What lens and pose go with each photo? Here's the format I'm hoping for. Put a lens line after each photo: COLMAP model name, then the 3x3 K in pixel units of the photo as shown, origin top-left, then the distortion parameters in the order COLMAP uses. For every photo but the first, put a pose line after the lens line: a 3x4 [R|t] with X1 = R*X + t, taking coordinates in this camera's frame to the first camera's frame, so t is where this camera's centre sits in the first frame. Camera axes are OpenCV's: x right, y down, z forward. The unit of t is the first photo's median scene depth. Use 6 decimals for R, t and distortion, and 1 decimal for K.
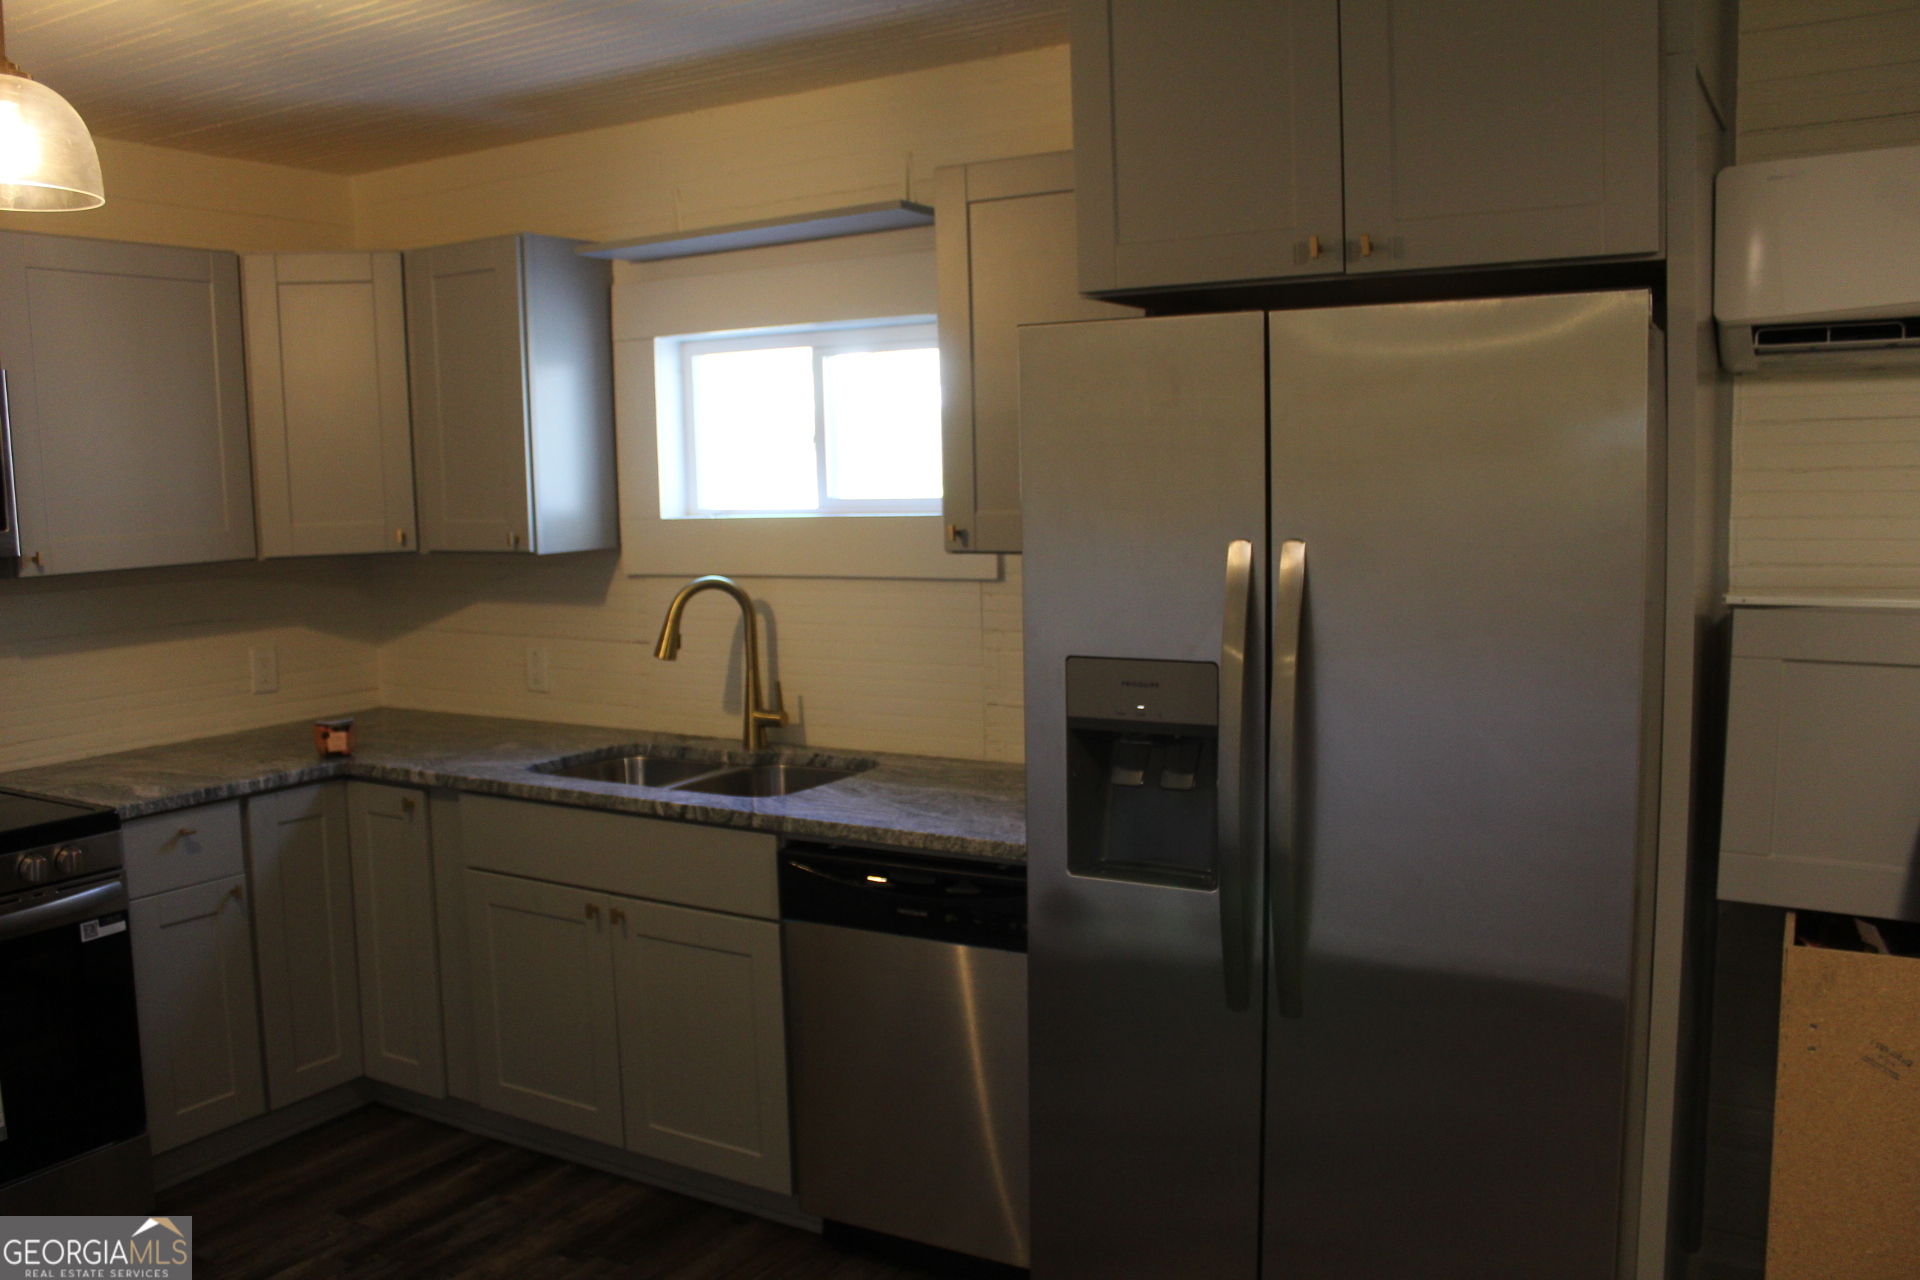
lens RADIAL K [[1581.7, 0, 974.6], [0, 1581.7, 646.9], [0, 0, 1]] dist [-0.145816, 0.100707]
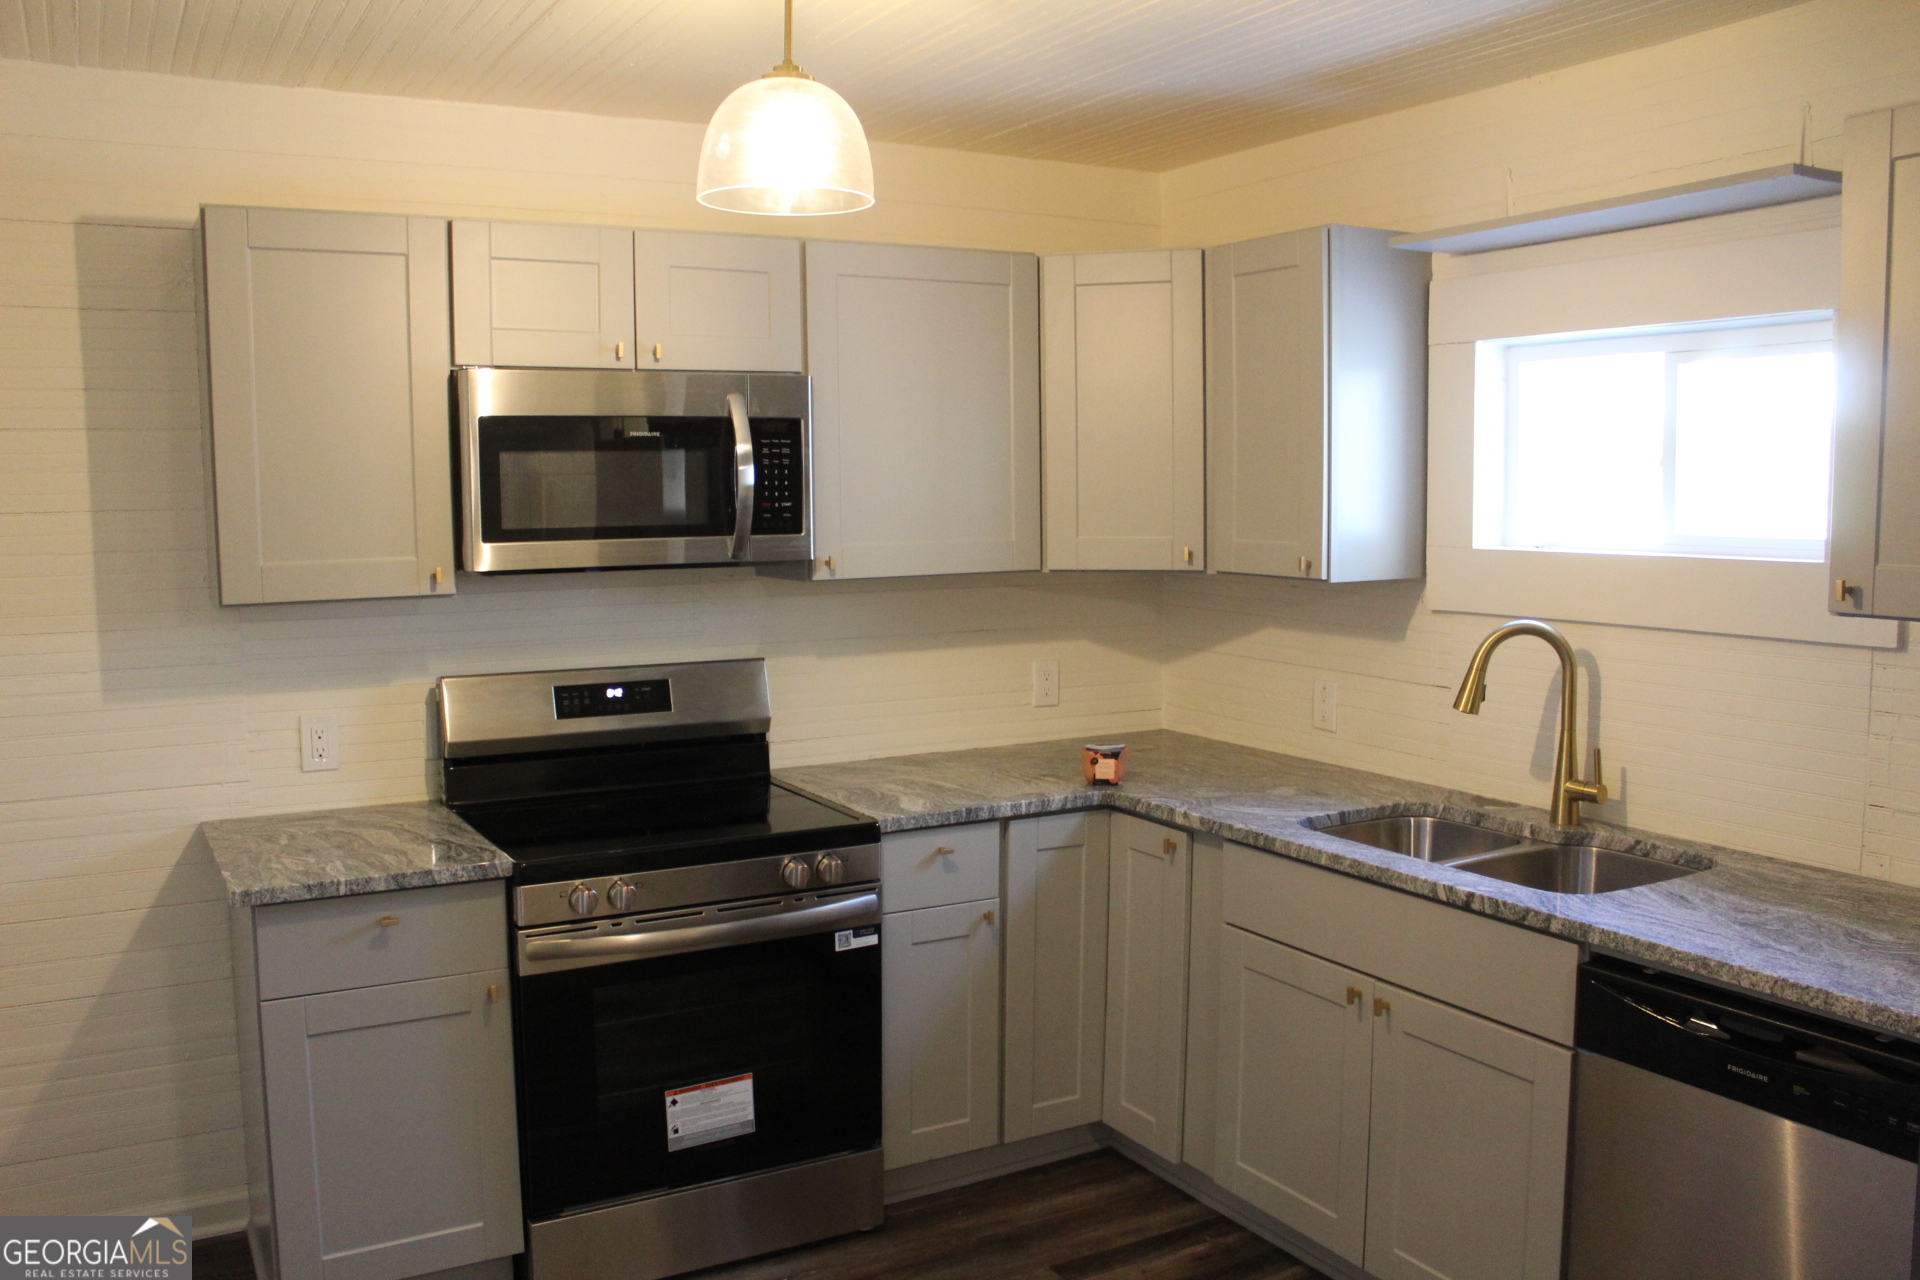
lens RADIAL K [[1603.9, 0, 975.9], [0, 1603.9, 650.3], [0, 0, 1]] dist [-0.171118, 0.166089]
pose [[0.872552, 0.067249, -0.483870, -0.014247], [-0.068422, 0.997540, 0.015256, -0.022266], [0.483706, 0.019795, 0.875007, 0.114507]]
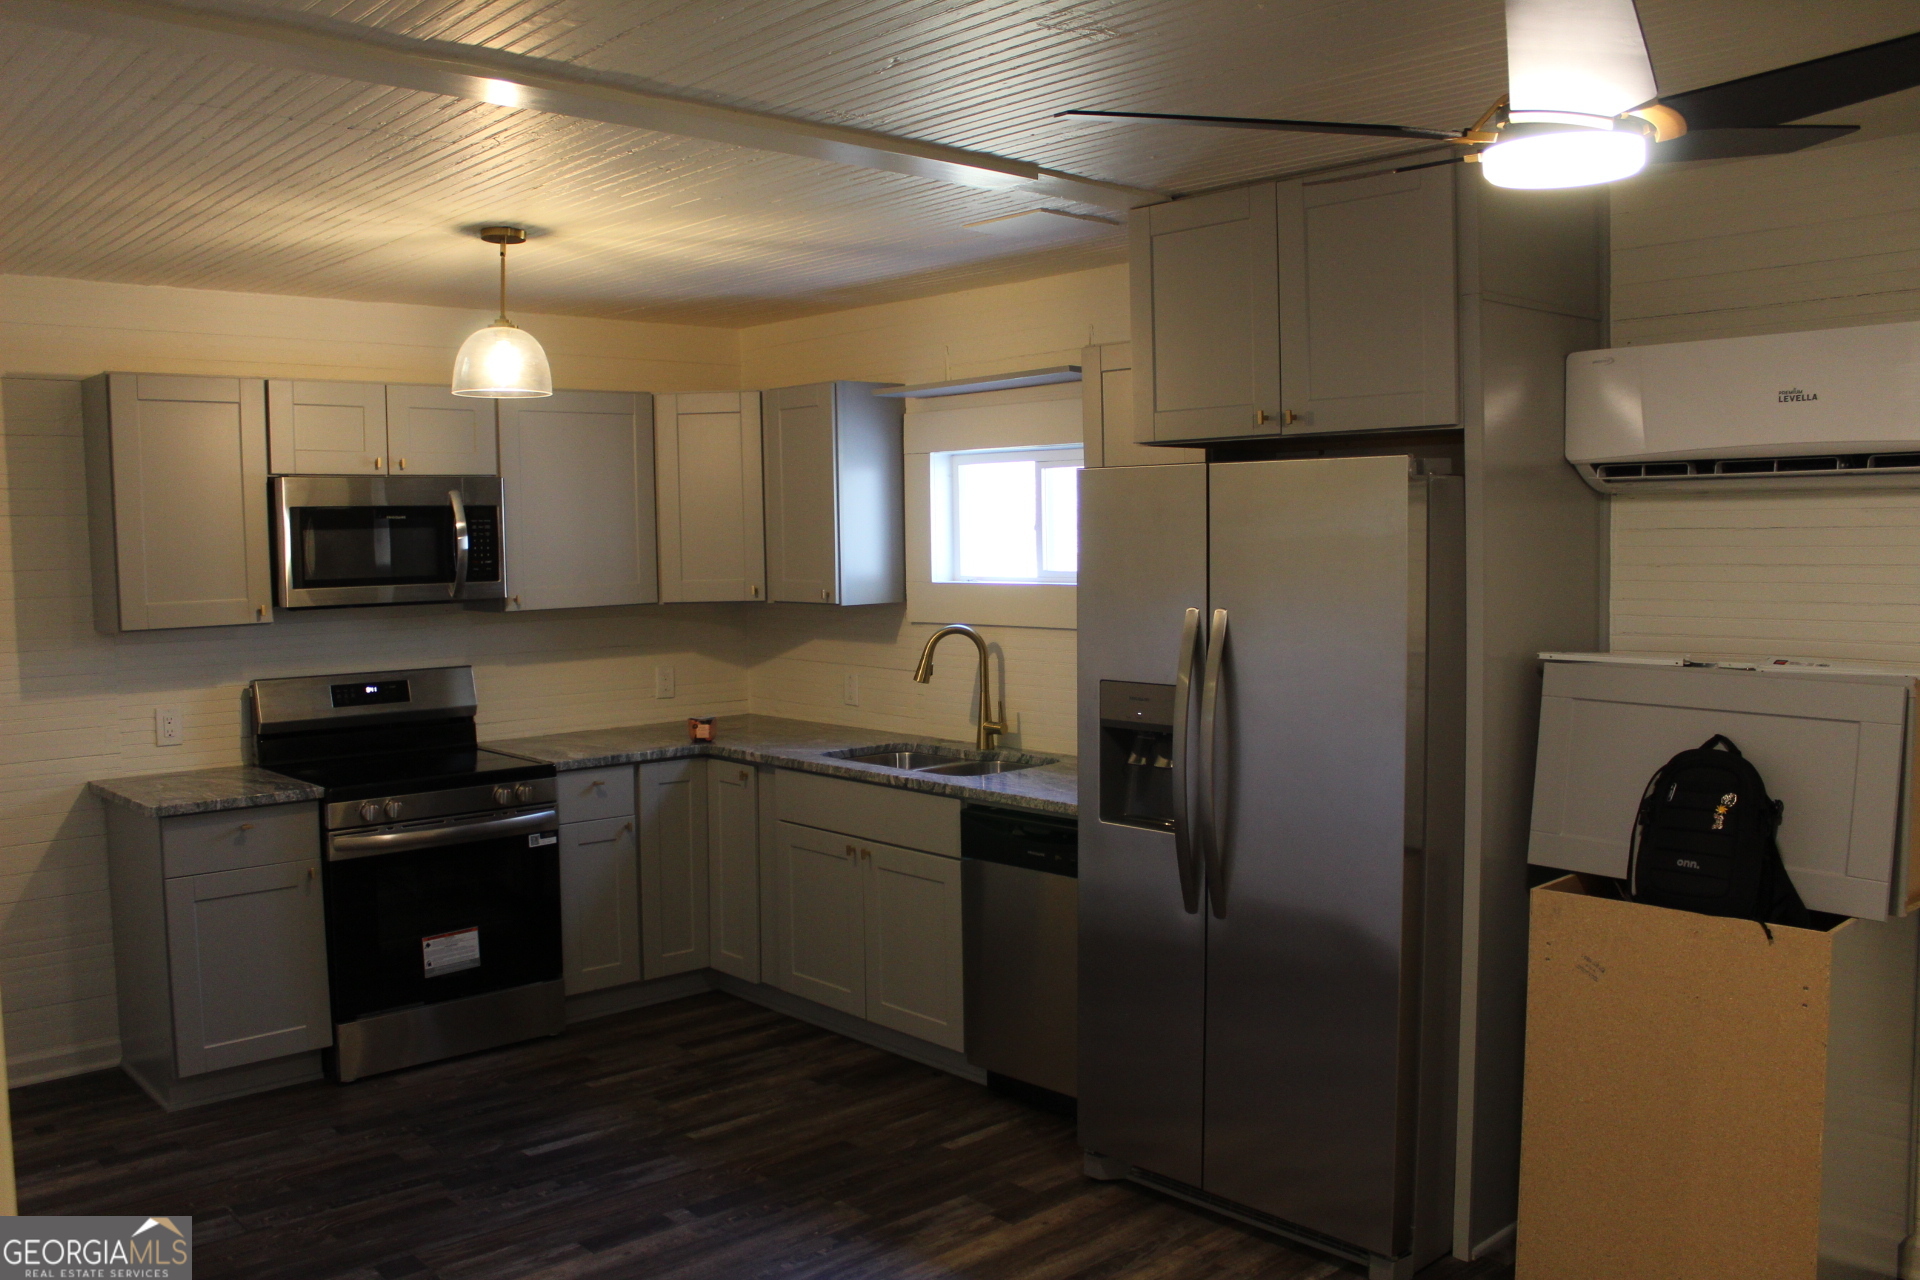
lens RADIAL K [[1603.9, 0, 975.9], [0, 1603.9, 650.3], [0, 0, 1]] dist [-0.171118, 0.166089]
pose [[0.958667, 0.030804, -0.282857, 0.272946], [-0.040165, 0.998819, -0.027355, 0.017759], [0.281680, 0.037586, 0.958772, -0.389673]]
